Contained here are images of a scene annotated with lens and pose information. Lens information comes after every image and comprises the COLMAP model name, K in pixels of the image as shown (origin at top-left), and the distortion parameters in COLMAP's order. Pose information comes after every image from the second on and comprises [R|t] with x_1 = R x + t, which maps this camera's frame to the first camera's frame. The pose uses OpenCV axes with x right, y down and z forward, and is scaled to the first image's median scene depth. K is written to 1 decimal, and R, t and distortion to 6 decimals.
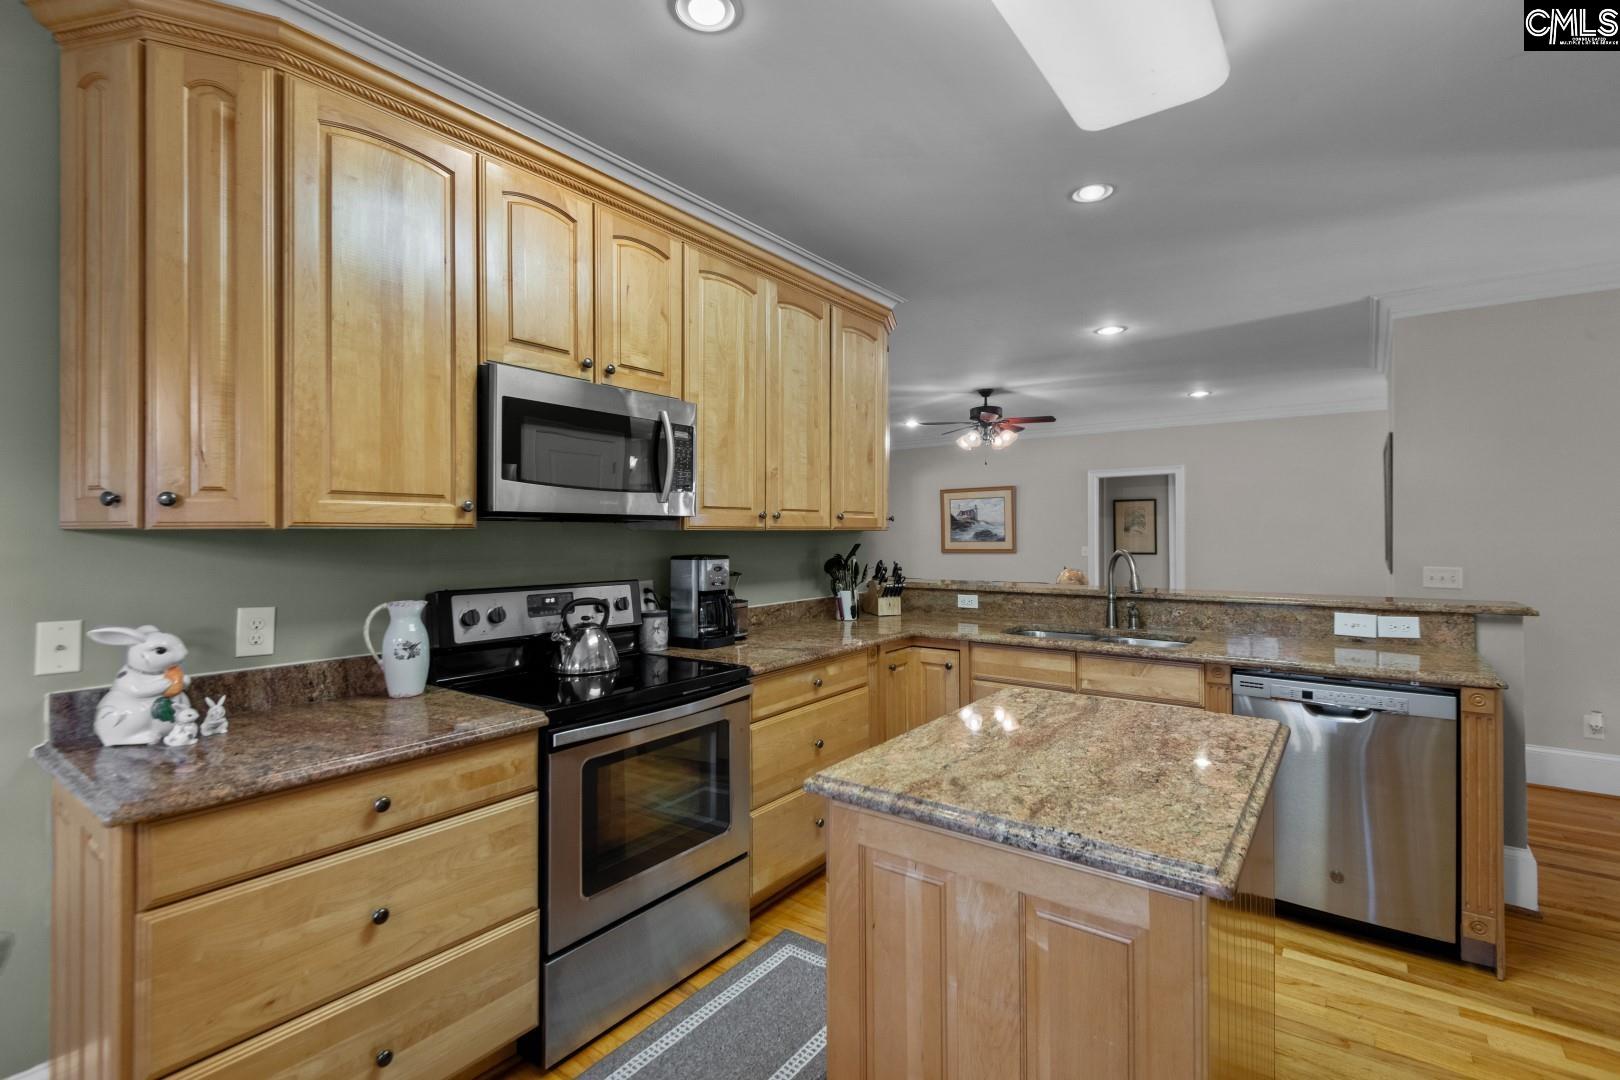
lens RADIAL K [[741.5, 0, 821.9], [0, 741.5, 536.2], [0, 0, 1]] dist [0.029444, -0.000725]
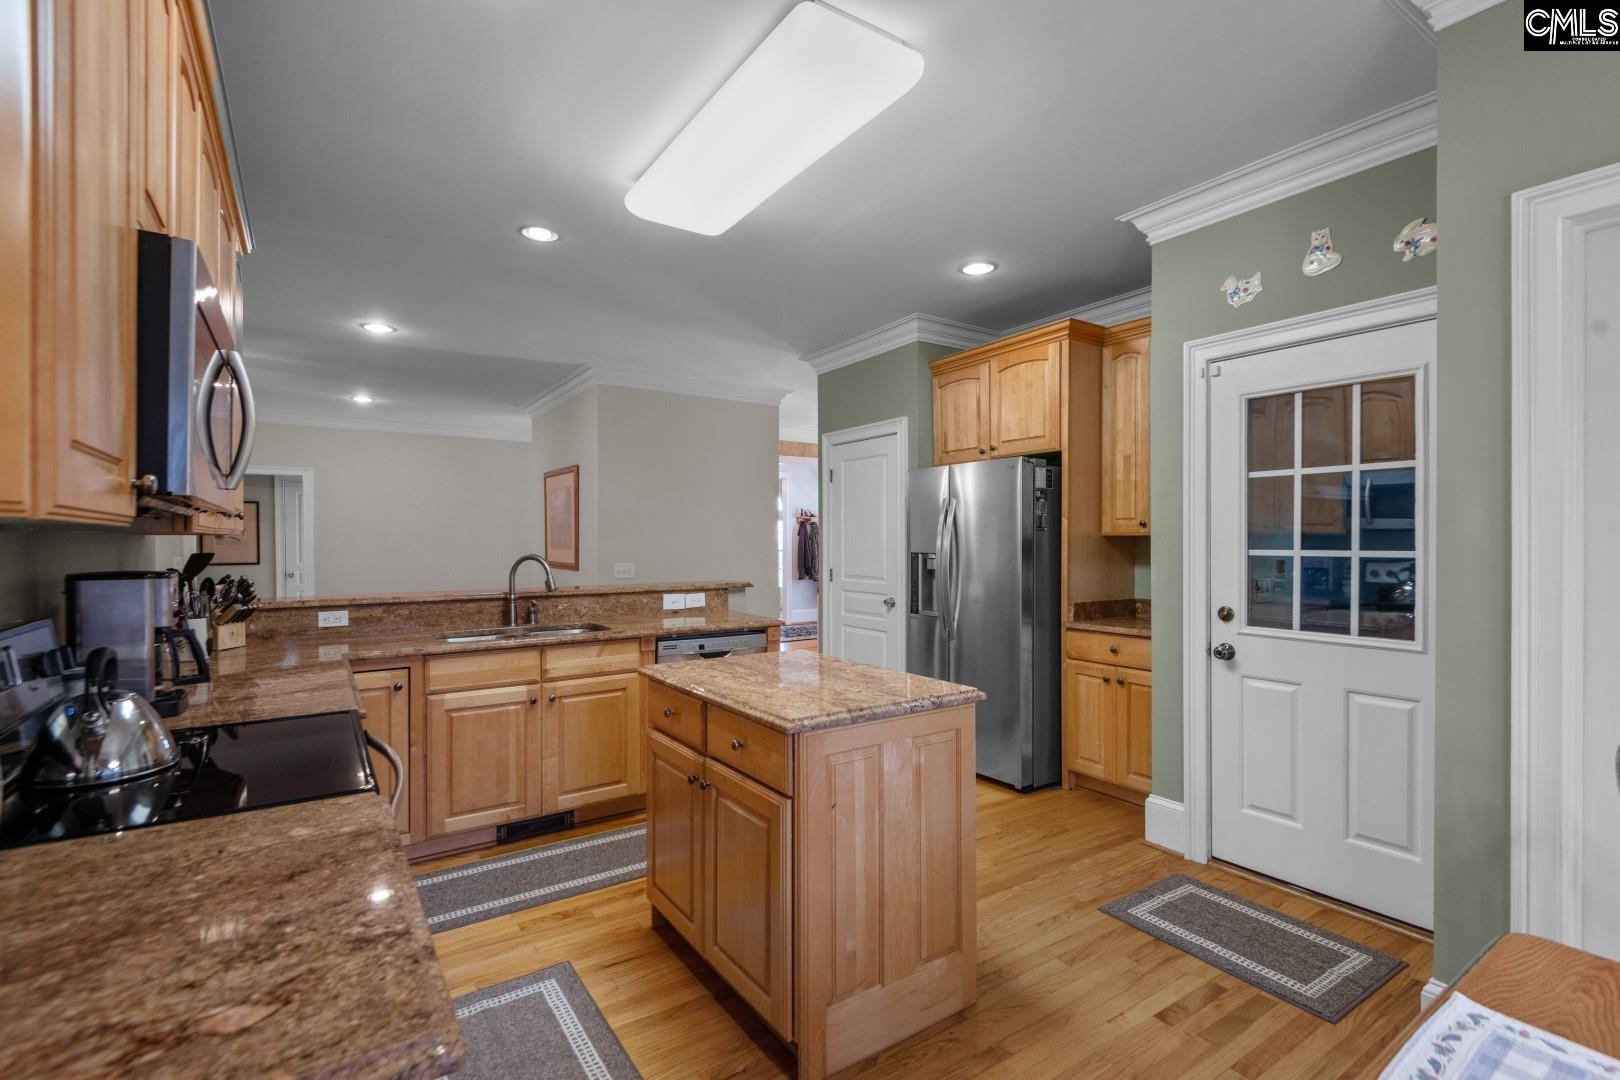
lens RADIAL K [[741.5, 0, 824.4], [0, 741.5, 539.2], [0, 0, 1]] dist [0.029444, -0.000725]
pose [[0.337529, 0.002535, 0.941312, -0.543824], [0.003699, 0.999985, -0.004019, 0.001903], [-0.941308, 0.004839, 0.337514, 0.218164]]
